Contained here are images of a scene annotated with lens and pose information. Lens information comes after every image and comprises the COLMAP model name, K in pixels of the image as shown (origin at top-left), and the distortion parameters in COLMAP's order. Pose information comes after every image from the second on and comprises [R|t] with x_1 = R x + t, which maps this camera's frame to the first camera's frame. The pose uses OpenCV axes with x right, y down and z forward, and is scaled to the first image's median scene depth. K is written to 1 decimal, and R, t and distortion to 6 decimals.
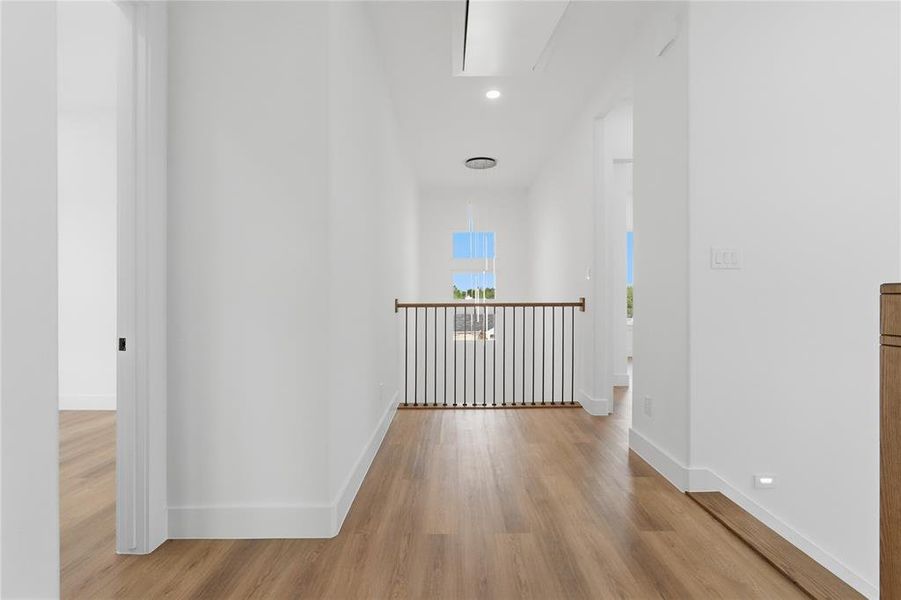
lens RADIAL K [[415.4, 0, 451.8], [0, 415.4, 297.8], [0, 0, 1]] dist [-0.003117, -0.000180]
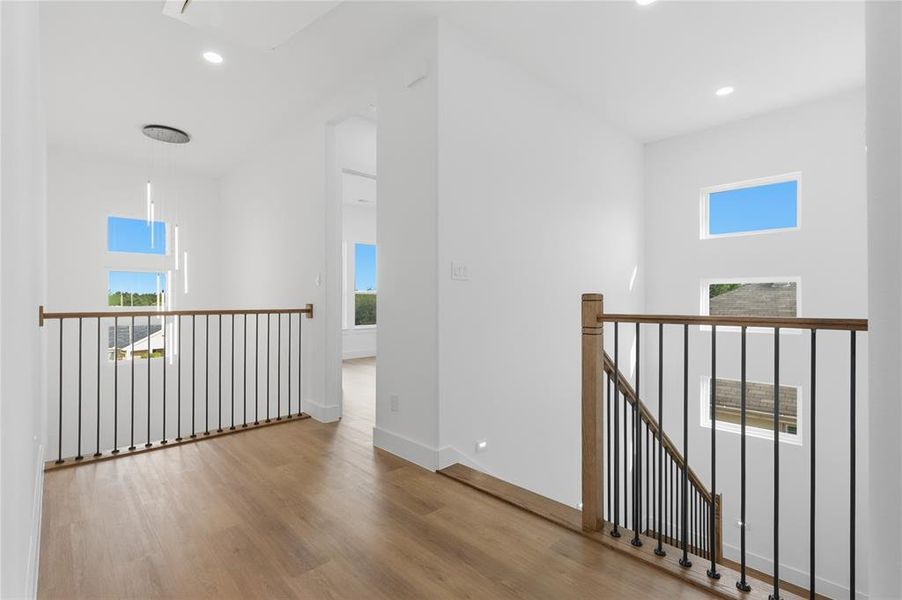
lens RADIAL K [[415.8, 0, 451.6], [0, 415.8, 303.0], [0, 0, 1]] dist [-0.003117, -0.000180]
pose [[0.722229, 0.002134, 0.691651, -0.127060], [0.000902, 0.999991, -0.004027, 0.002283], [-0.691654, 0.003533, 0.722221, 0.078207]]
